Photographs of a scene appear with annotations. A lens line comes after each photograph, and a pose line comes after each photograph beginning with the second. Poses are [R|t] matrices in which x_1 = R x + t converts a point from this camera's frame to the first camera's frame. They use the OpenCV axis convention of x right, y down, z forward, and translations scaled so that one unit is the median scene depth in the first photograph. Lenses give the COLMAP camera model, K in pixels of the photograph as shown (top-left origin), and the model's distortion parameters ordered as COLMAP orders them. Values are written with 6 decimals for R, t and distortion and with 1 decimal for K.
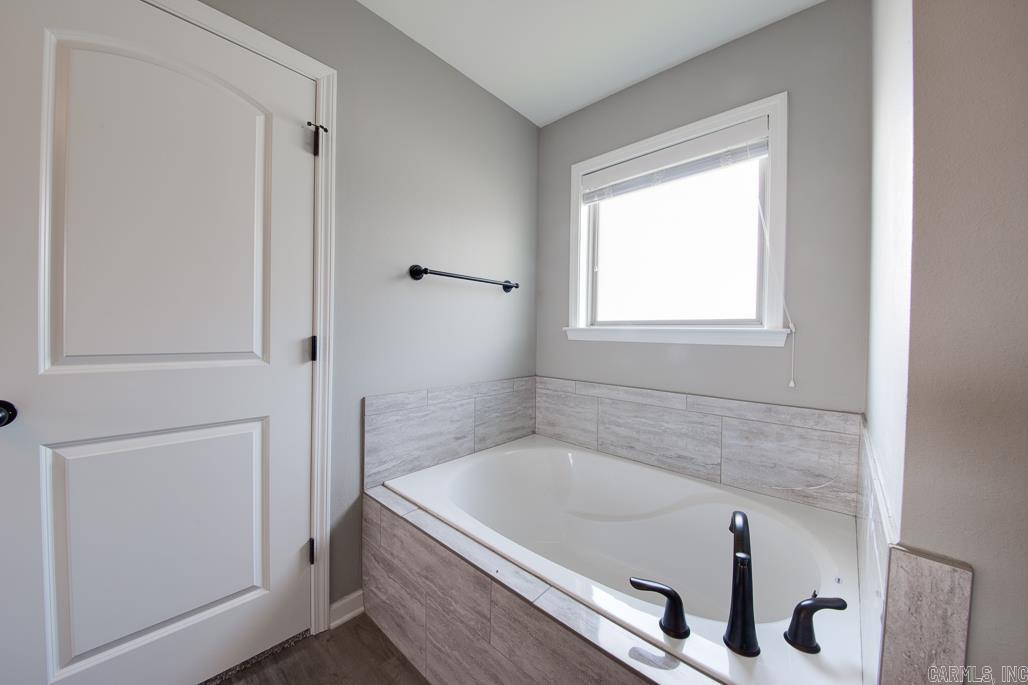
lens RADIAL K [[364.0, 0, 517.6], [0, 364.0, 338.3], [0, 0, 1]] dist [0.016161, -0.016987]
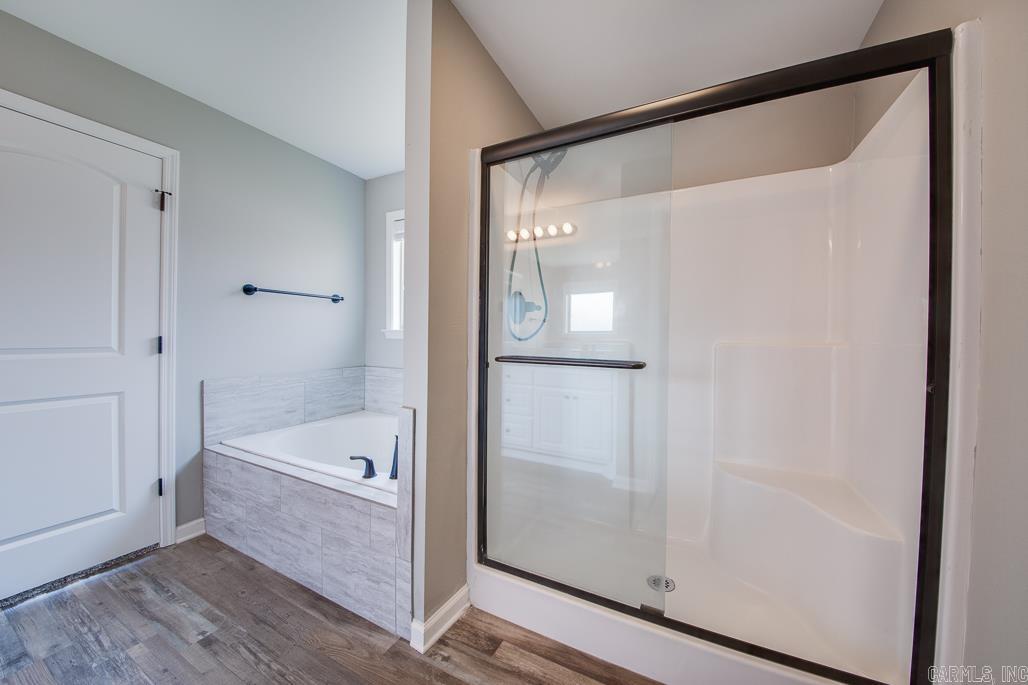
lens RADIAL K [[363.5, 0, 513.9], [0, 363.5, 337.2], [0, 0, 1]] dist [-0.000284, -0.007163]
pose [[0.967183, -0.006547, 0.253995, 0.360887], [0.007388, 0.999970, -0.002359, 0.008248], [-0.253972, 0.004158, 0.967203, -0.613620]]
